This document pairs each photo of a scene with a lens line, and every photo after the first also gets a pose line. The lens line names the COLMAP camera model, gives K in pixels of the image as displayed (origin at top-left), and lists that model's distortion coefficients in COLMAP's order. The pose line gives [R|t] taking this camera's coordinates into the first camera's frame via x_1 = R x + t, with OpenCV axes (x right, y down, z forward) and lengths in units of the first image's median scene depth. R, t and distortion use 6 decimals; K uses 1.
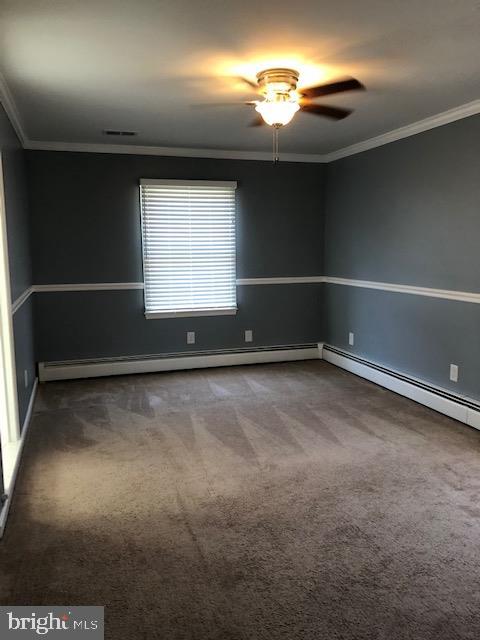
lens RADIAL K [[528.5, 0, 240.0], [0, 528.5, 320.0], [0, 0, 1]] dist [0.029900, -0.005234]
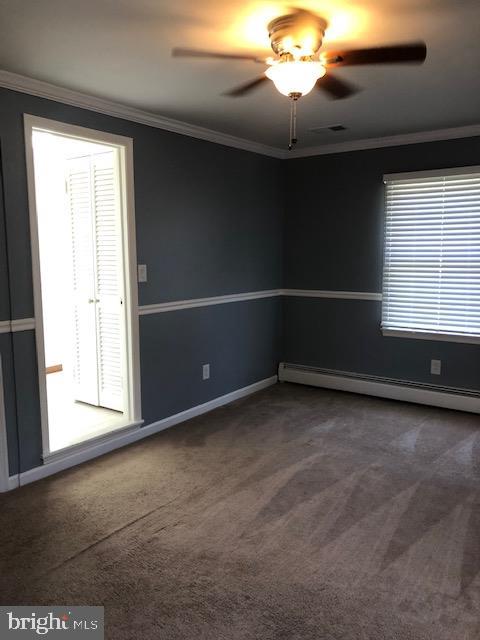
lens RADIAL K [[528.5, 0, 240.0], [0, 528.5, 320.0], [0, 0, 1]] dist [0.029900, -0.005234]
pose [[0.598741, 0.116897, -0.792366, 0.460099], [-0.115486, 0.991554, 0.059017, -0.064405], [0.792573, 0.056171, 0.607184, 0.358409]]
